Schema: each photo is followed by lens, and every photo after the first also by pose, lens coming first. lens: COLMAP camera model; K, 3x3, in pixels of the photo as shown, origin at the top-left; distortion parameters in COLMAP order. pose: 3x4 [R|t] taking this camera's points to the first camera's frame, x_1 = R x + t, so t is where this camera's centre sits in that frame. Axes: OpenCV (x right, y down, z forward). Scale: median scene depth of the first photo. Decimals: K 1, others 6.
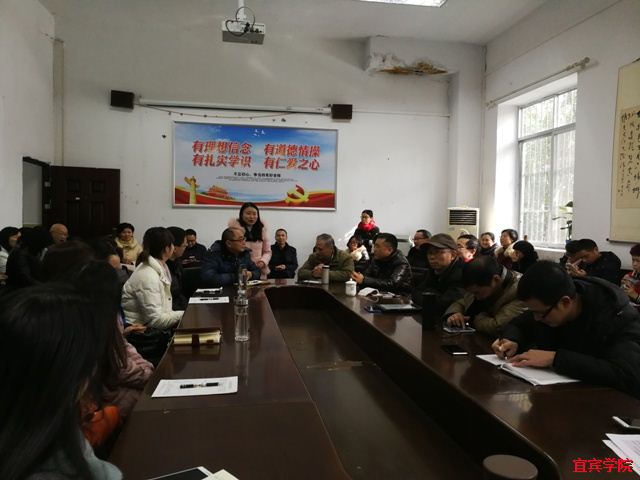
lens RADIAL K [[501.8, 0, 327.2], [0, 501.8, 242.0], [0, 0, 1]] dist [0.003089, -0.000751]
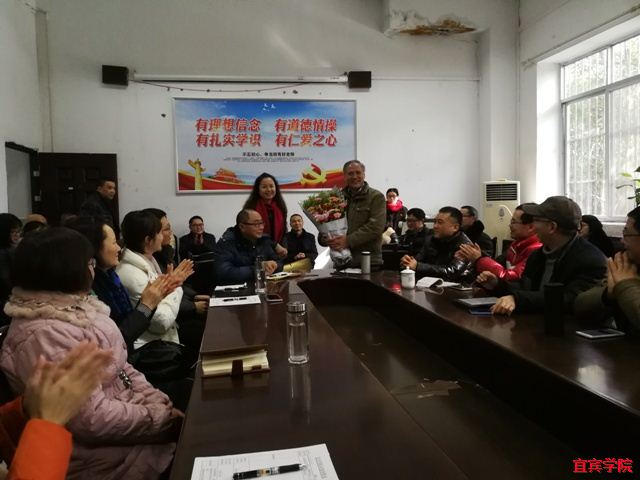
lens RADIAL K [[502.0, 0, 320.0], [0, 502.0, 240.0], [0, 0, 1]] dist [0.005072, -0.002601]
pose [[0.999084, -0.039898, -0.015454, -0.040858], [0.040213, 0.998978, 0.020643, 0.004583], [0.014615, -0.021246, 0.999667, 0.103124]]
